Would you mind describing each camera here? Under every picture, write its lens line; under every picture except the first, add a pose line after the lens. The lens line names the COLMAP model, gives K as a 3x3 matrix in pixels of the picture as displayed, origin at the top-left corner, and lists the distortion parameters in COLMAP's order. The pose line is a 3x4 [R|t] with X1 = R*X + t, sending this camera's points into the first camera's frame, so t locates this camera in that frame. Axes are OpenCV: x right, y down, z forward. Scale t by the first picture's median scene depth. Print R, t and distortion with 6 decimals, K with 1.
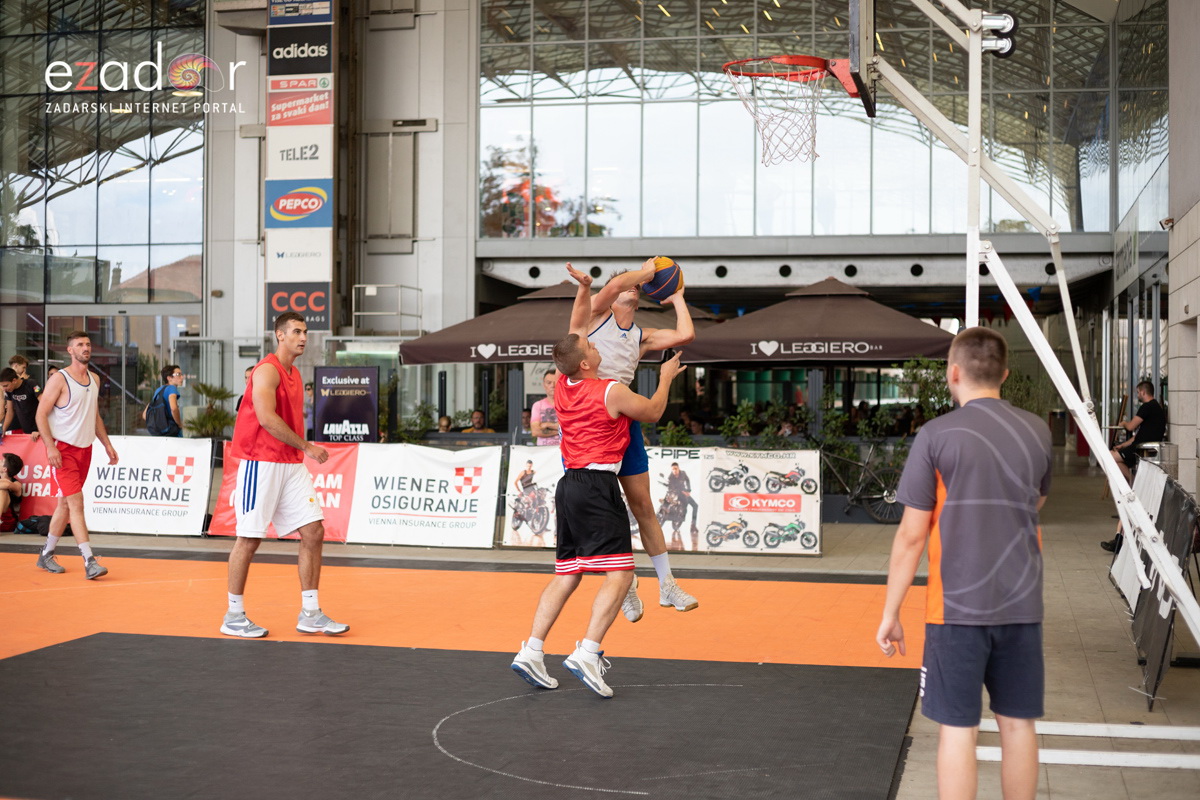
lens RADIAL K [[1743.1, 0, 599.1], [0, 1743.1, 407.2], [0, 0, 1]] dist [-0.079449, -0.154302]
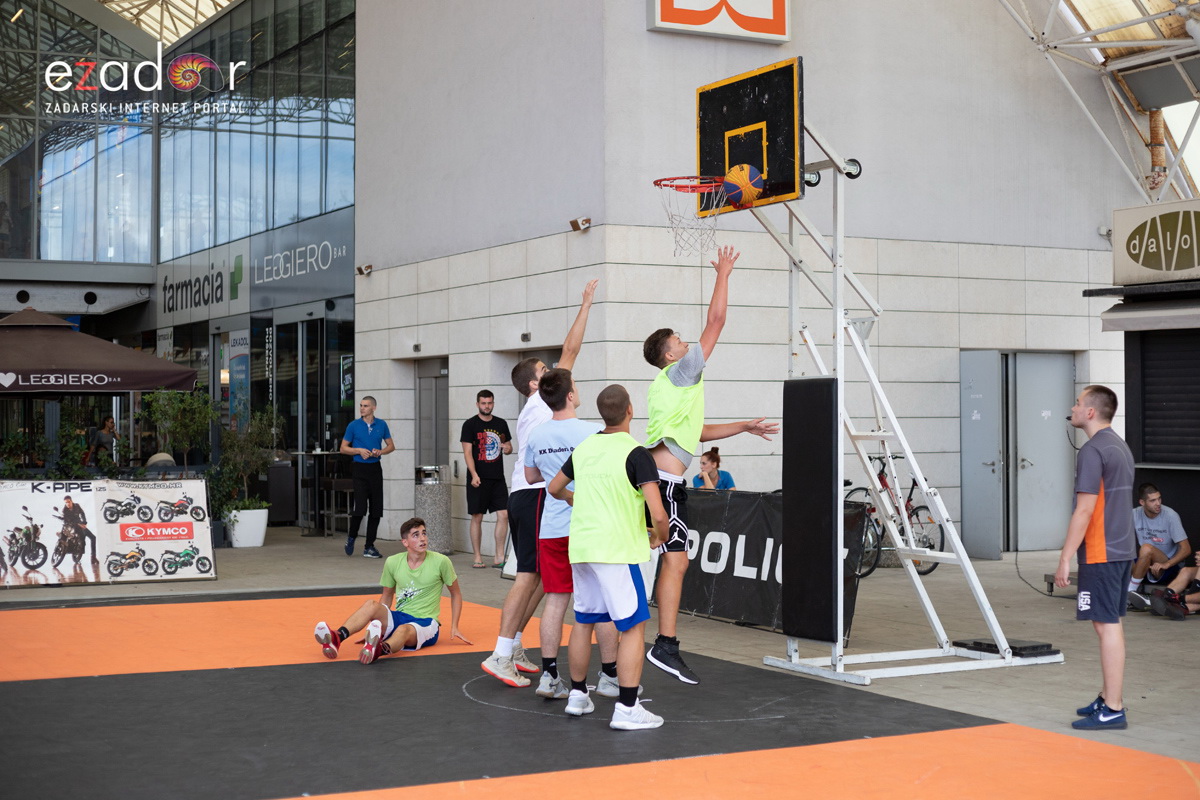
lens RADIAL K [[1857.6, 0, 636.4], [0, 1857.6, 394.8], [0, 0, 1]] dist [-0.096594, -0.034984]
pose [[0.744976, -0.001160, 0.667090, -0.322657], [0.015127, 0.999771, -0.015155, -0.004223], [-0.666920, 0.021381, 0.744823, -0.008787]]
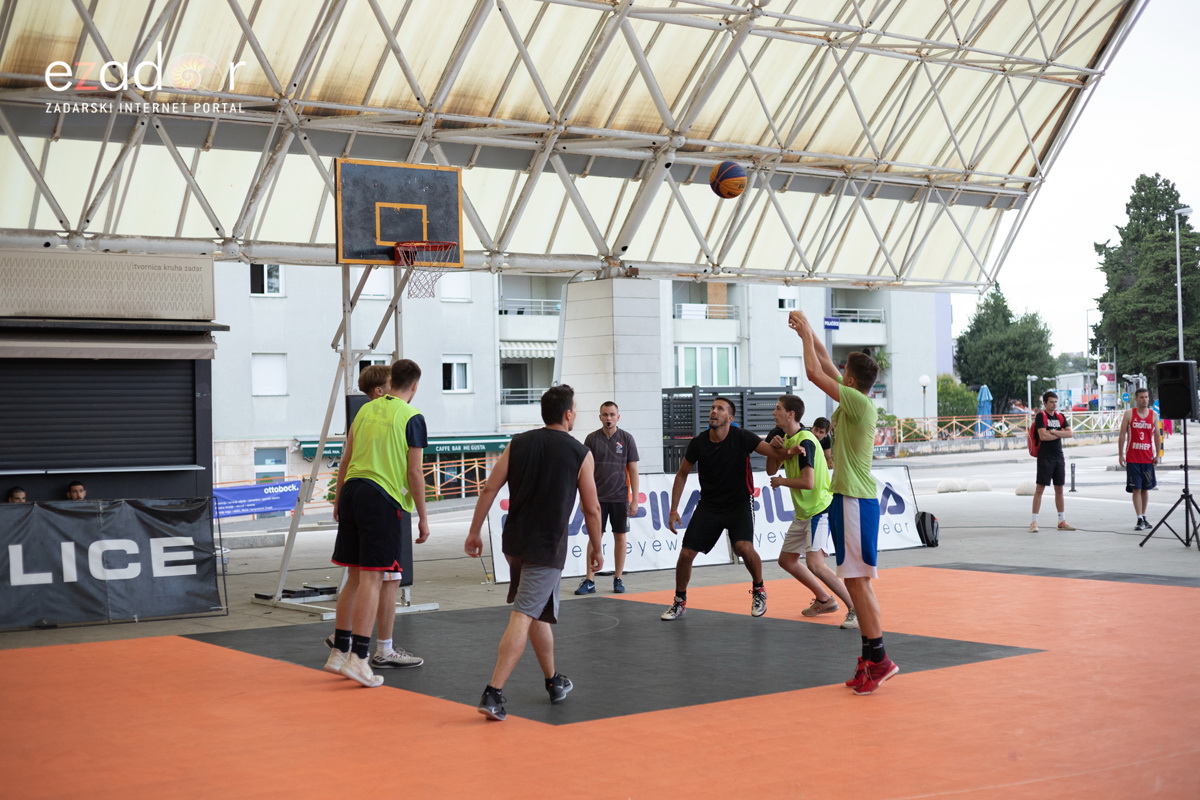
lens RADIAL K [[1768.8, 0, 593.9], [0, 1768.8, 399.3], [0, 0, 1]] dist [-0.085780, -0.111229]
pose [[-0.767433, 0.013876, 0.640979, -0.428908], [0.019603, 0.999806, 0.001826, -0.014185], [-0.640829, 0.013967, -0.767557, 0.825460]]
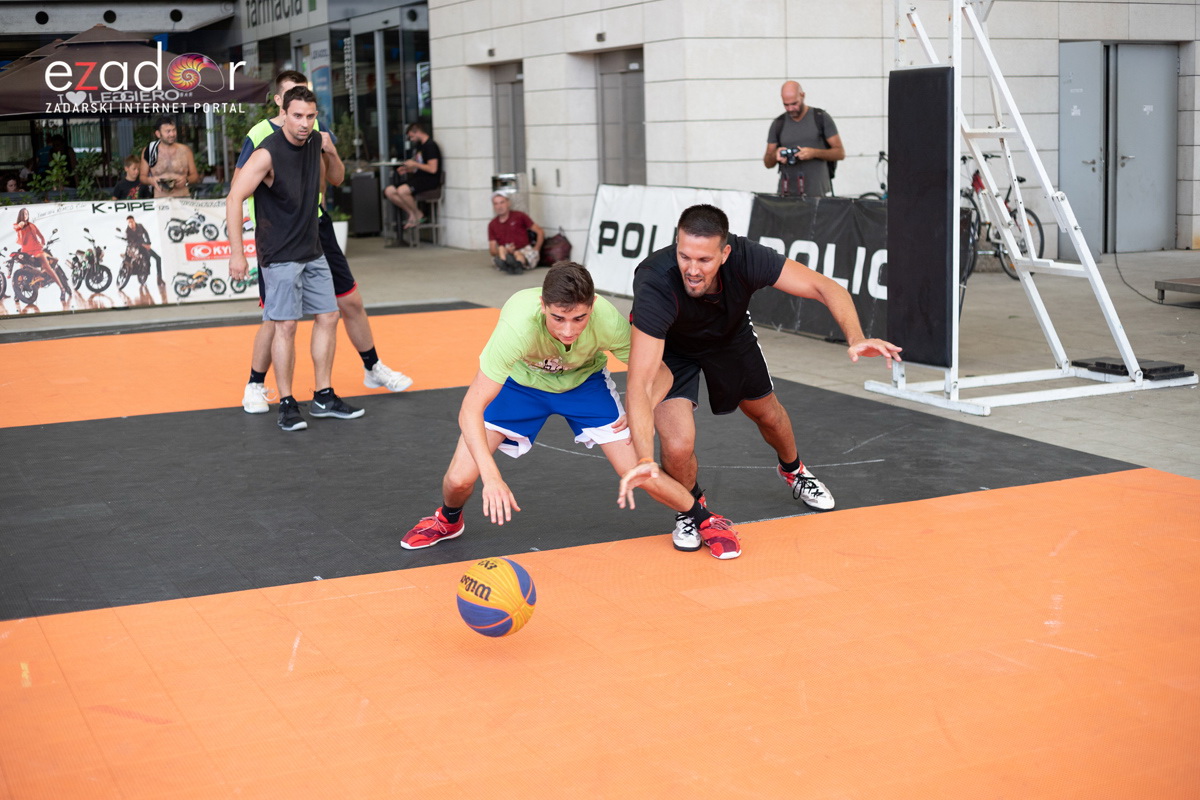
lens RADIAL K [[1731.0, 0, 595.7], [0, 1731.0, 402.5], [0, 0, 1]] dist [-0.097686, -0.043790]
pose [[0.790739, -0.124105, 0.599441, -0.260719], [0.037495, 0.987214, 0.154927, -0.003258], [-0.611004, -0.100031, 0.785282, 0.057257]]
